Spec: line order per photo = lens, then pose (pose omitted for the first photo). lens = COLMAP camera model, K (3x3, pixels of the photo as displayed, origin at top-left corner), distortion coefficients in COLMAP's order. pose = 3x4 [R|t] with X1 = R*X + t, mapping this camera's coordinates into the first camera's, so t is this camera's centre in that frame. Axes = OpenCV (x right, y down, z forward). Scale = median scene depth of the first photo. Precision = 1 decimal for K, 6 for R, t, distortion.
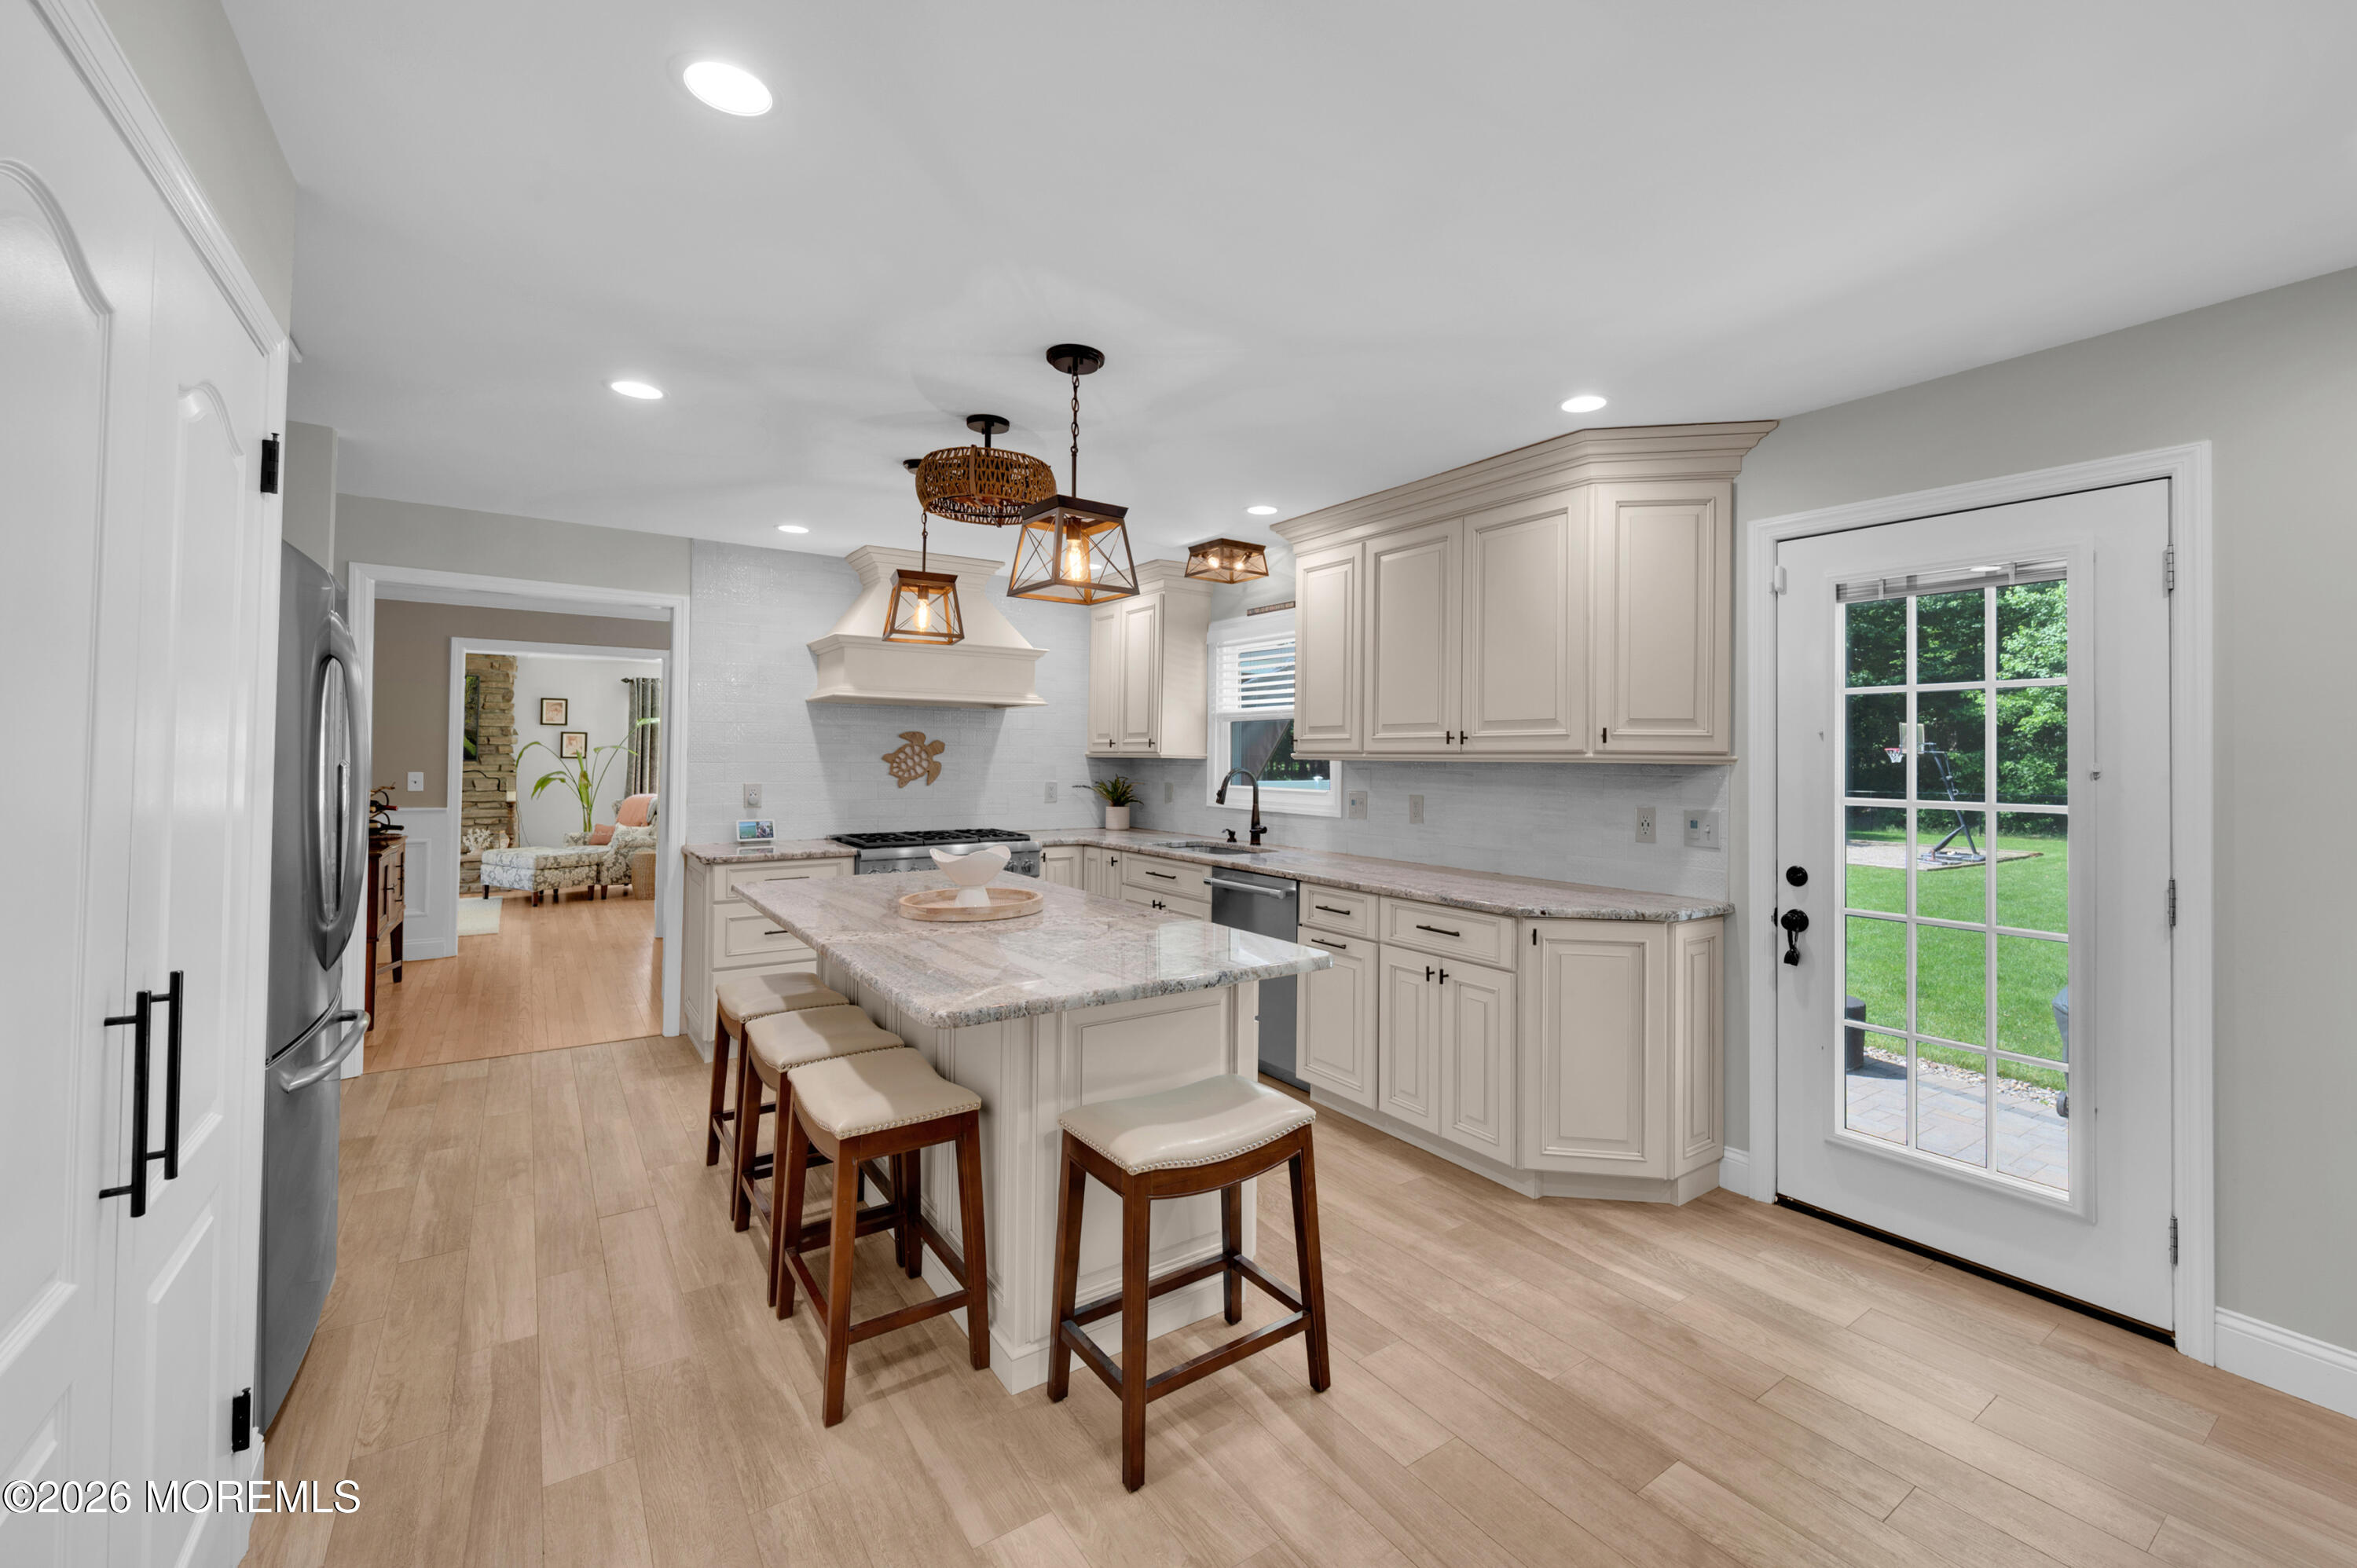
lens RADIAL K [[984.9, 0, 1242.5], [0, 984.9, 740.6], [0, 0, 1]] dist [0.000420, -0.000109]
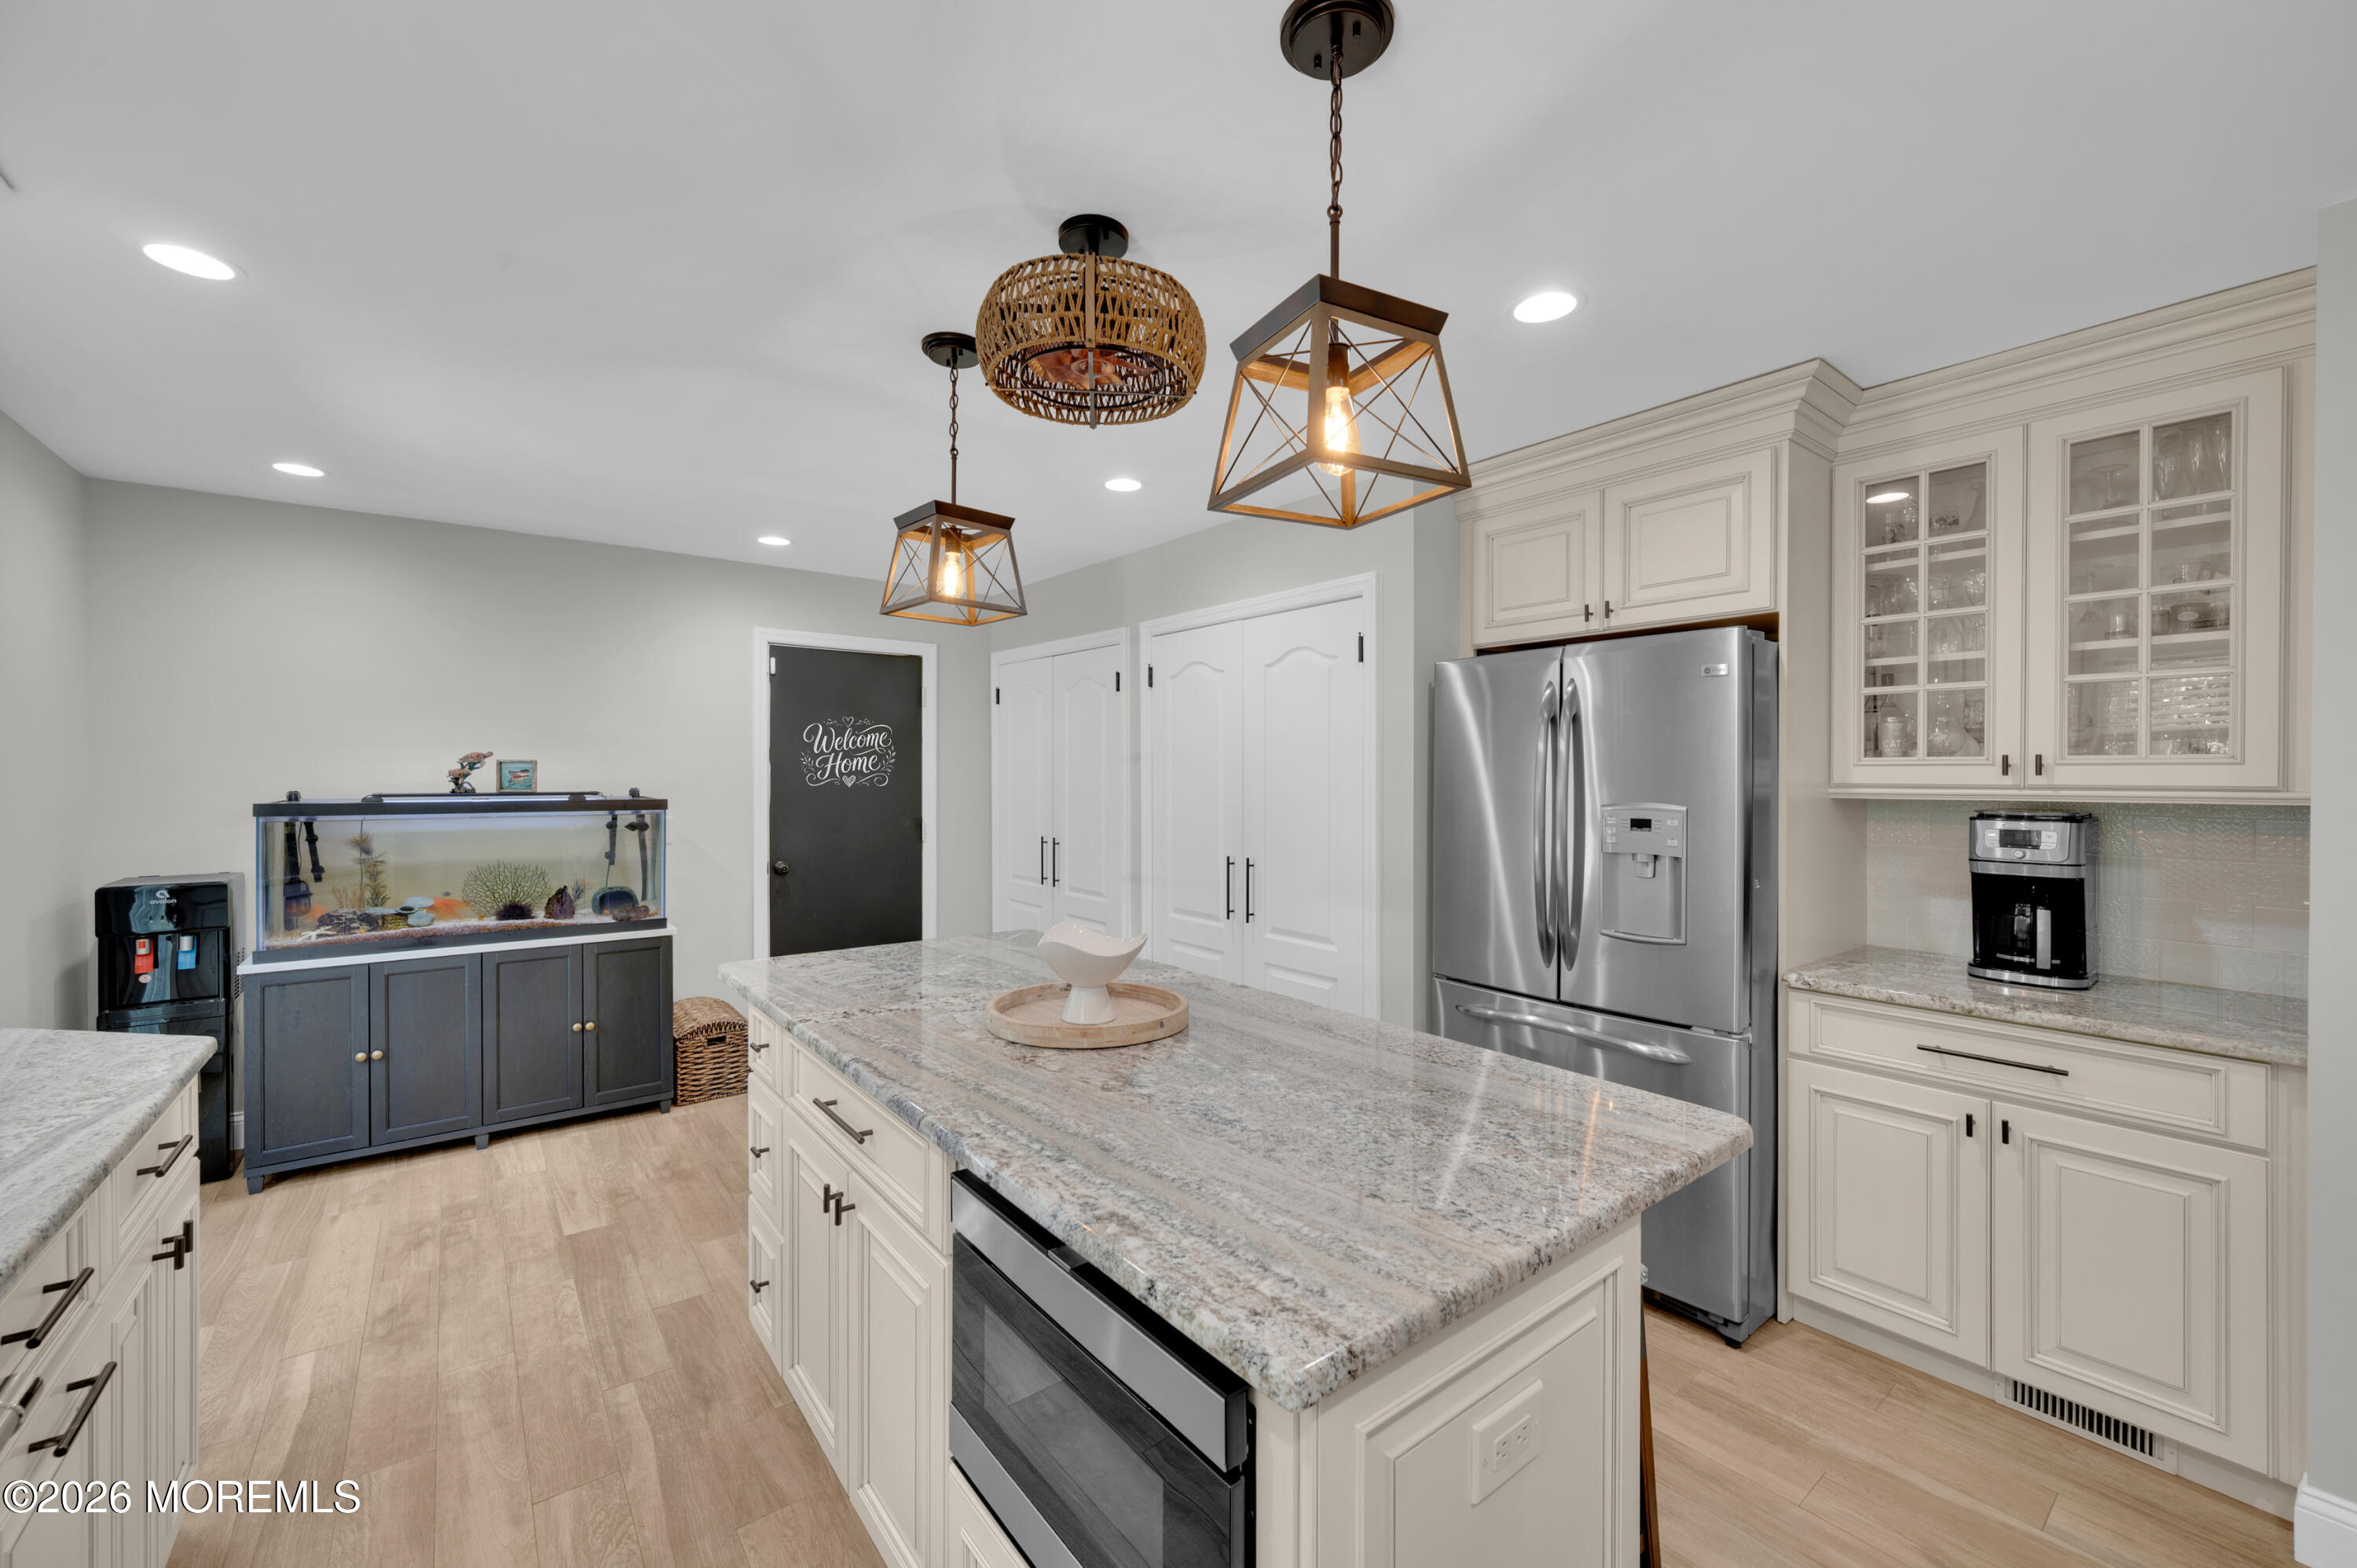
lens RADIAL K [[930.7, 0, 1175.5], [0, 930.7, 777.3], [0, 0, 1]] dist [-0.002383, -0.000345]
pose [[-0.999410, -0.011005, -0.032544, -0.220009], [-0.010534, 0.999838, -0.014593, 0.006883], [0.032699, -0.014242, -0.999364, 1.169587]]
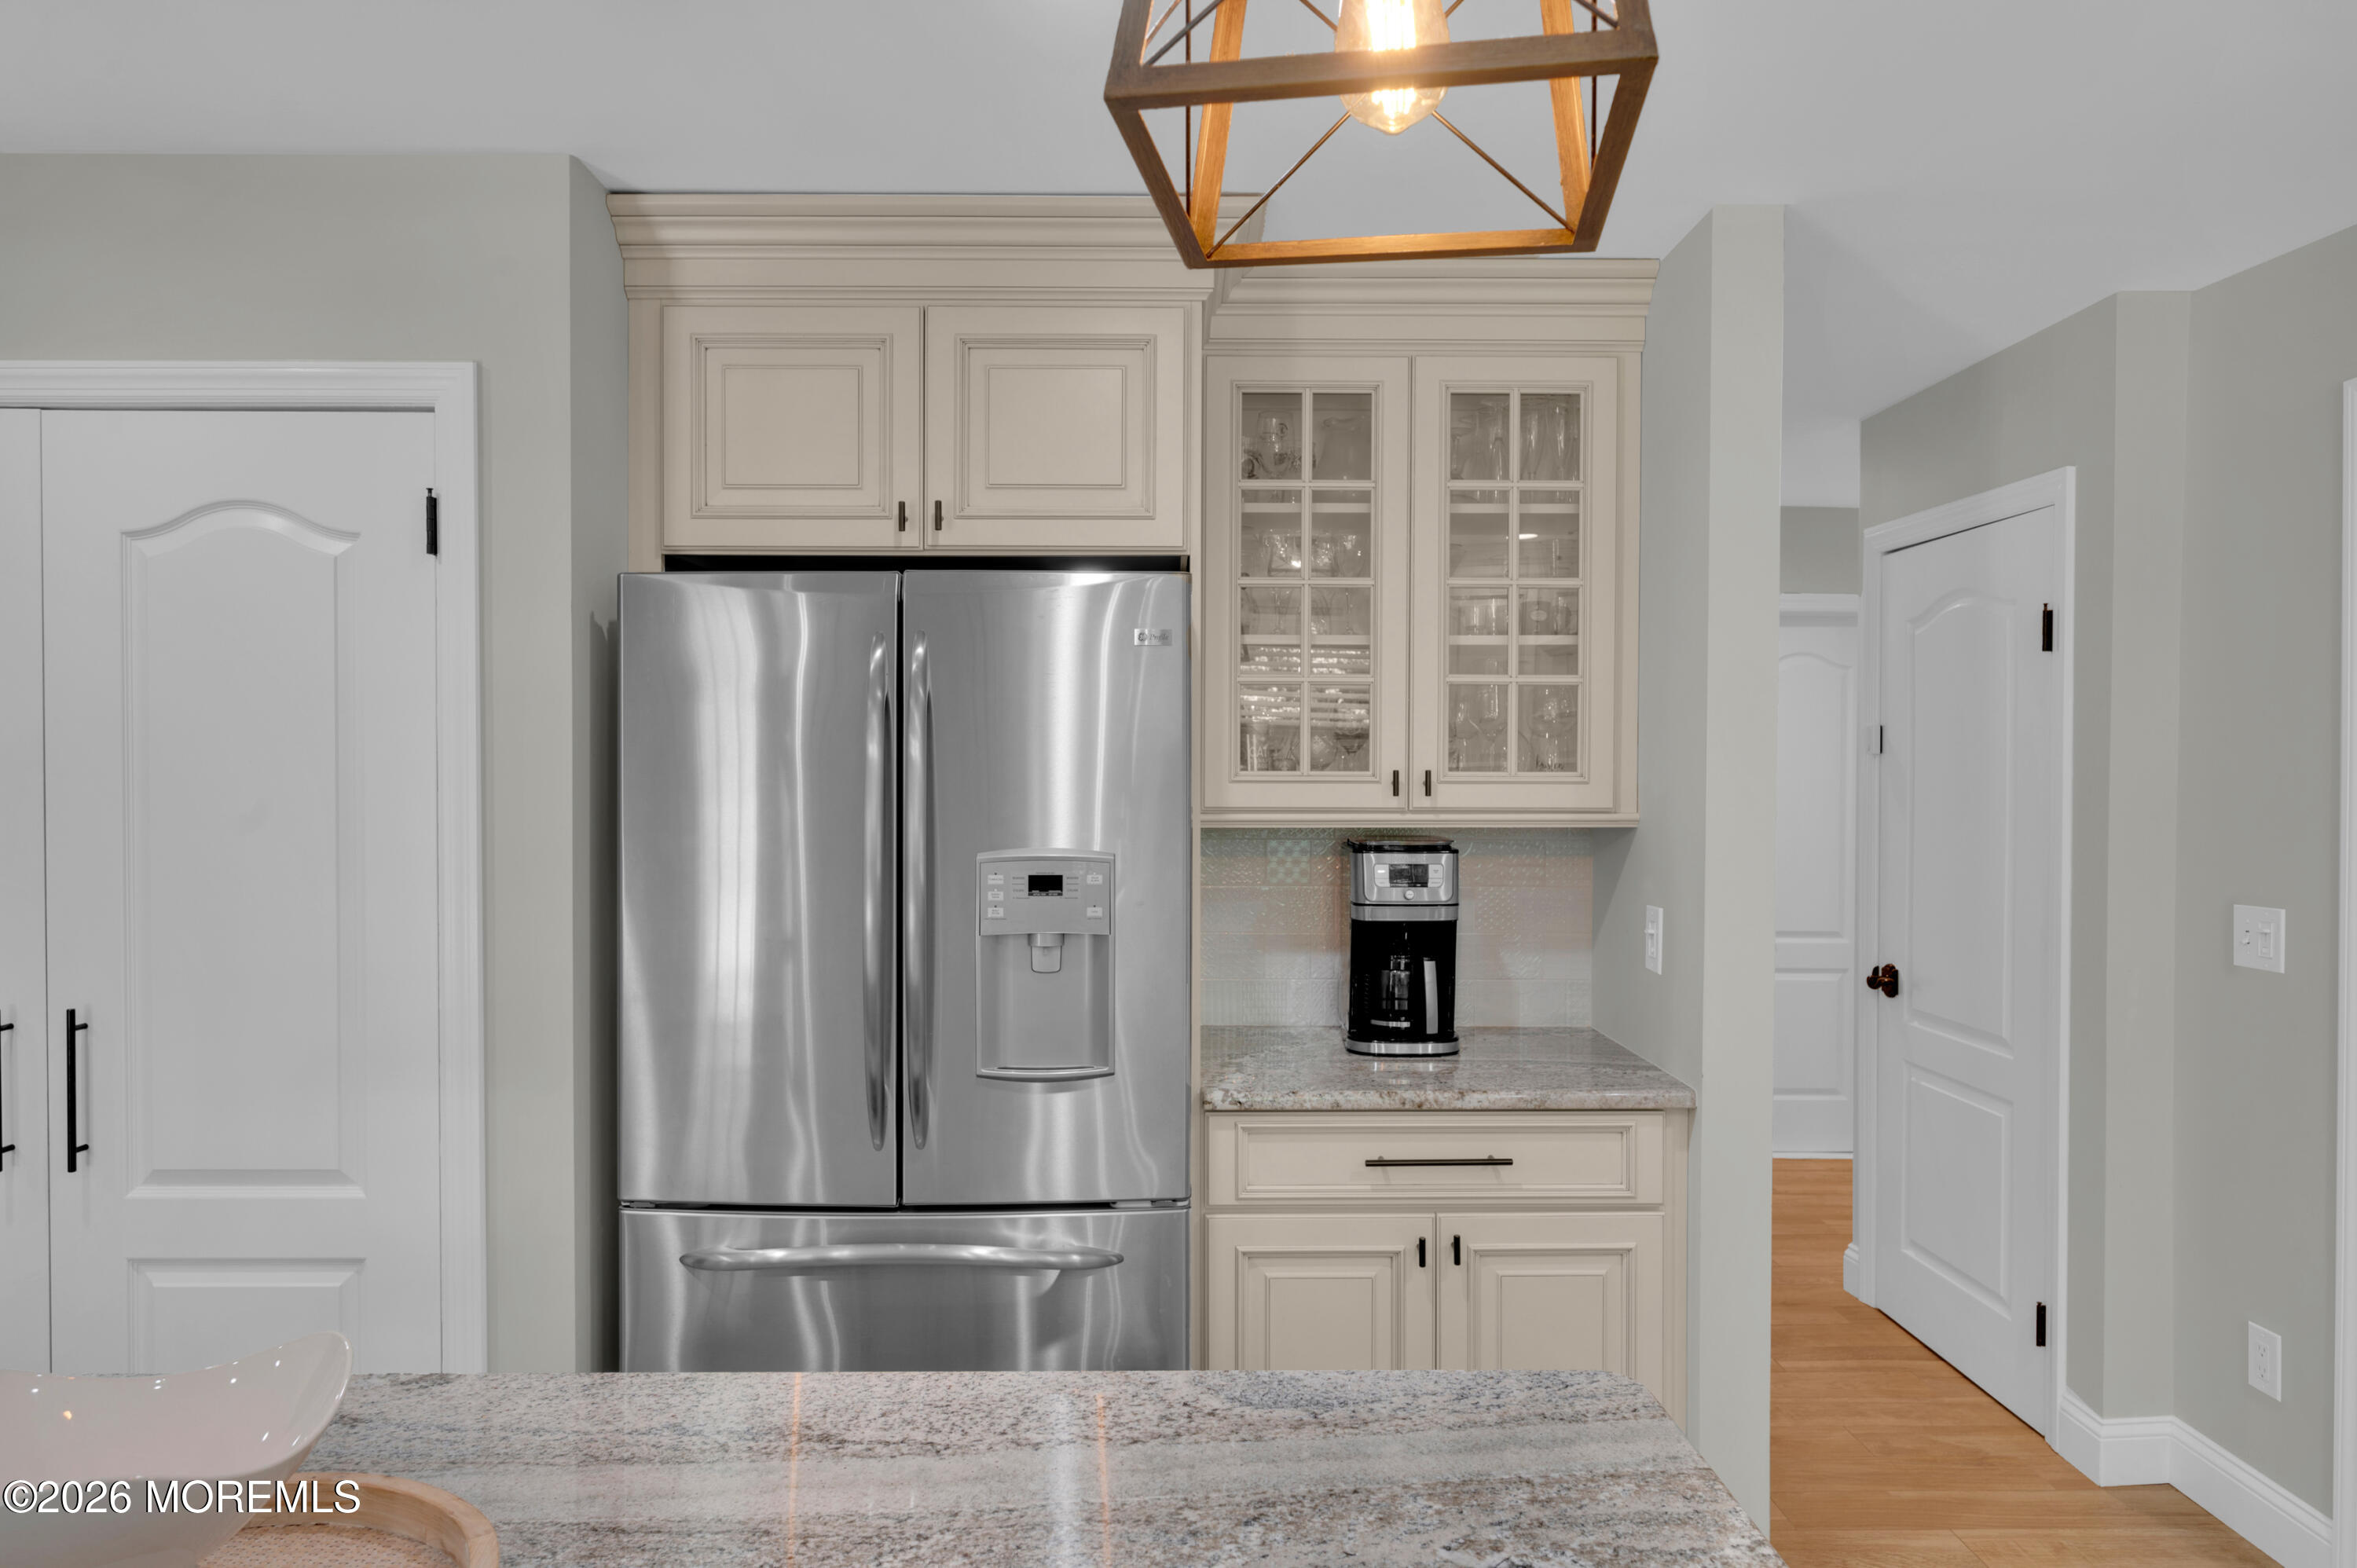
lens RADIAL K [[1461.3, 0, 1177.7], [0, 1461.3, 792.5], [0, 0, 1]] dist [-0.001054, -0.000353]
pose [[-0.582096, 0.000458, -0.813120, -0.113180], [0.007657, 0.999959, -0.004918, -0.006446], [0.813084, -0.009089, -0.582075, 0.954369]]
